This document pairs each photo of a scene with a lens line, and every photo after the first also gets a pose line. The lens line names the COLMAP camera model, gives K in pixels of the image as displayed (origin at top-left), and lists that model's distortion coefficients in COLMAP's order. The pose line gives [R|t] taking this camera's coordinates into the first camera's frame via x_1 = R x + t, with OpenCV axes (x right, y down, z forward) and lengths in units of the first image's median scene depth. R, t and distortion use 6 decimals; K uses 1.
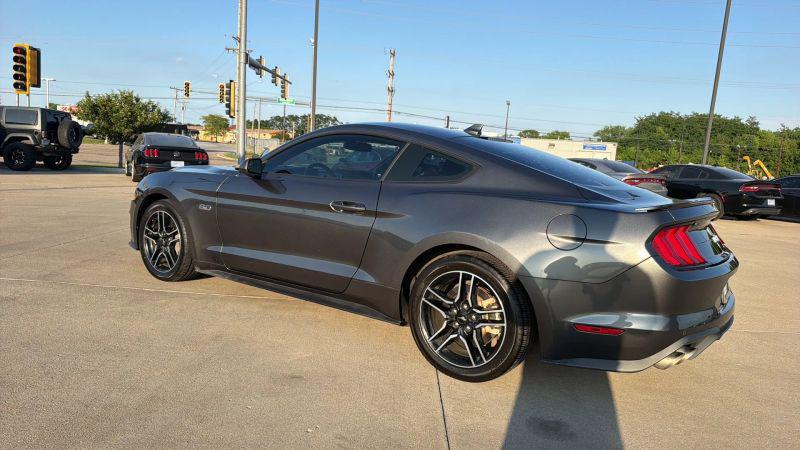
lens RADIAL K [[539.1, 0, 391.8], [0, 539.1, 228.3], [0, 0, 1]] dist [0.049442, -0.066714]
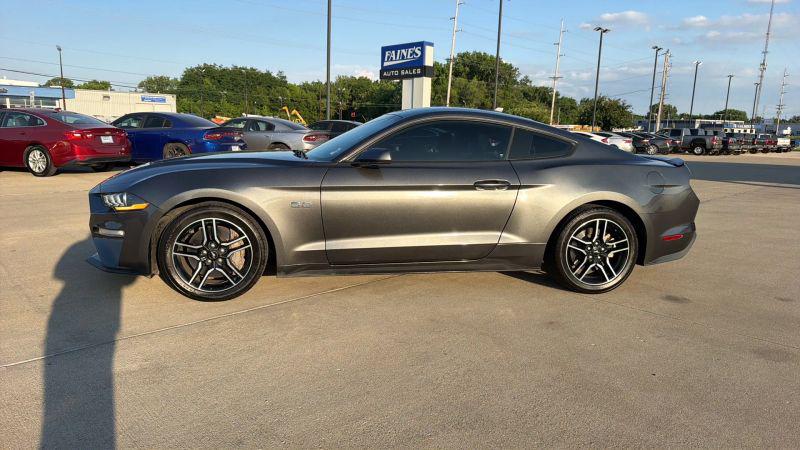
lens RADIAL K [[539.1, 0, 393.4], [0, 539.1, 233.3], [0, 0, 1]] dist [0.049442, -0.066714]
pose [[0.702109, -0.177947, 0.689476, -0.151216], [0.111062, 0.983788, 0.140809, -0.017725], [-0.703355, -0.022289, 0.710489, 0.043687]]
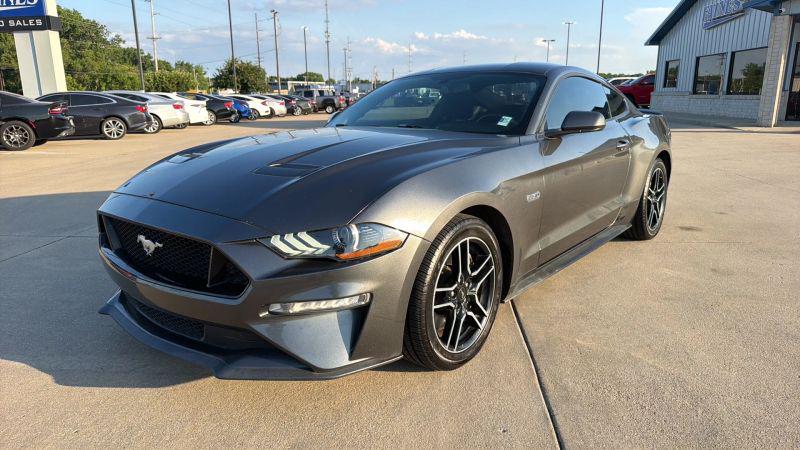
lens RADIAL K [[539.1, 0, 402.0], [0, 539.1, 230.5], [0, 0, 1]] dist [0.049442, -0.066714]
pose [[0.061716, -0.301881, 0.951346, -0.173734], [0.146693, 0.945556, 0.290527, -0.037470], [-0.987255, 0.121626, 0.102640, 0.191332]]
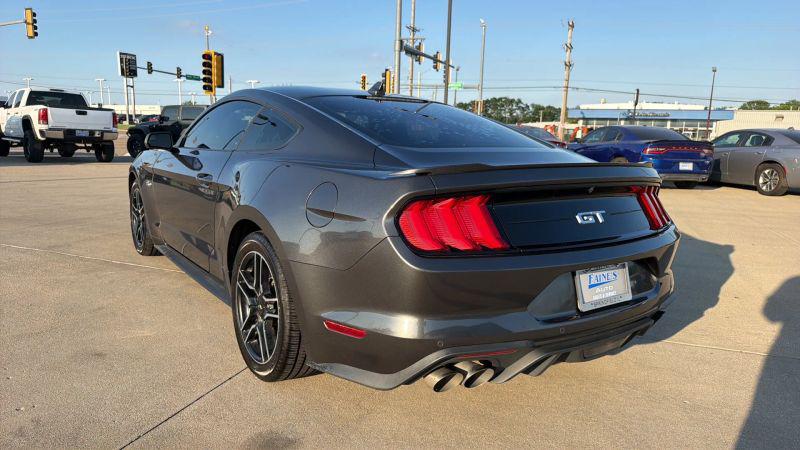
lens RADIAL K [[539.1, 0, 385.2], [0, 539.1, 234.5], [0, 0, 1]] dist [0.049442, -0.066714]
pose [[0.939336, 0.023350, -0.342202, 0.074762], [-0.010871, 0.999206, 0.038341, 0.002131], [0.342825, -0.032295, 0.938844, 0.032376]]
